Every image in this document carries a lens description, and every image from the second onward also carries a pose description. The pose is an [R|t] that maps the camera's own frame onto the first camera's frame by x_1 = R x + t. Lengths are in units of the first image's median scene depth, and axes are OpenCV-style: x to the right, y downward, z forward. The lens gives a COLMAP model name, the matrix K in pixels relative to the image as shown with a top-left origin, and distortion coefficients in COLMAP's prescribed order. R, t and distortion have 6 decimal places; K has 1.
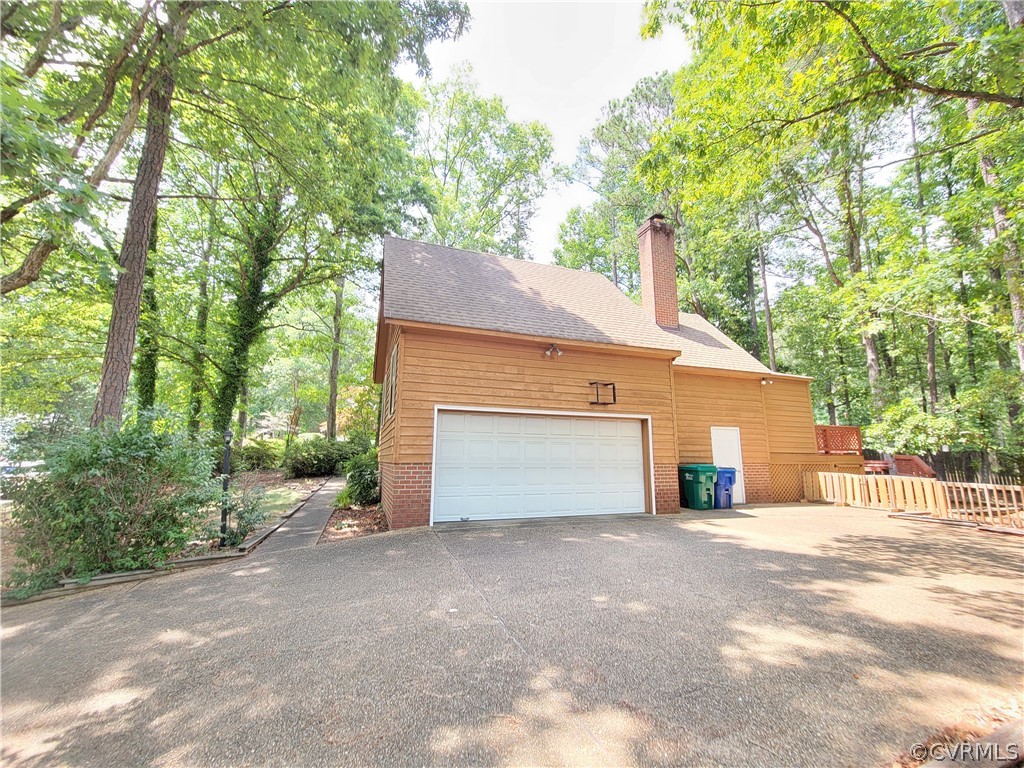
lens RADIAL K [[419.4, 0, 508.2], [0, 419.4, 383.1], [0, 0, 1]] dist [0.000516, -0.000917]
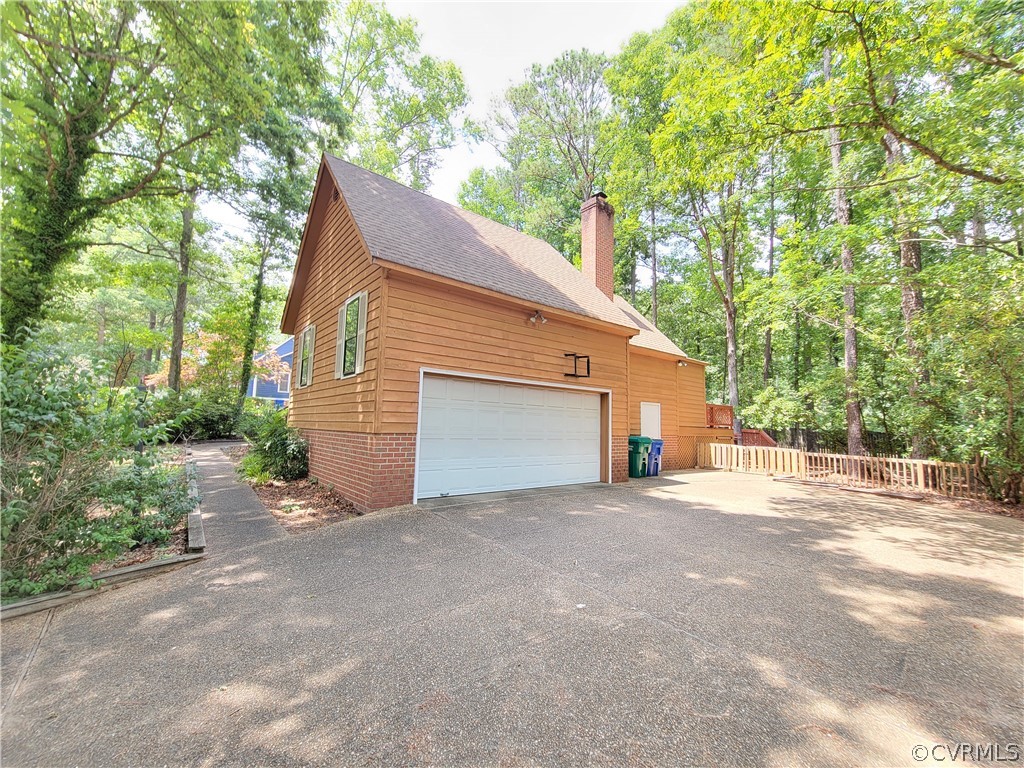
lens RADIAL K [[419.4, 0, 512.0], [0, 419.4, 383.0], [0, 0, 1]] dist [0.000516, -0.000917]
pose [[0.944840, 0.052982, 0.323220, -0.238571], [-0.078881, 0.994592, 0.067555, 0.010161], [-0.317893, -0.089325, 0.943910, 0.103299]]
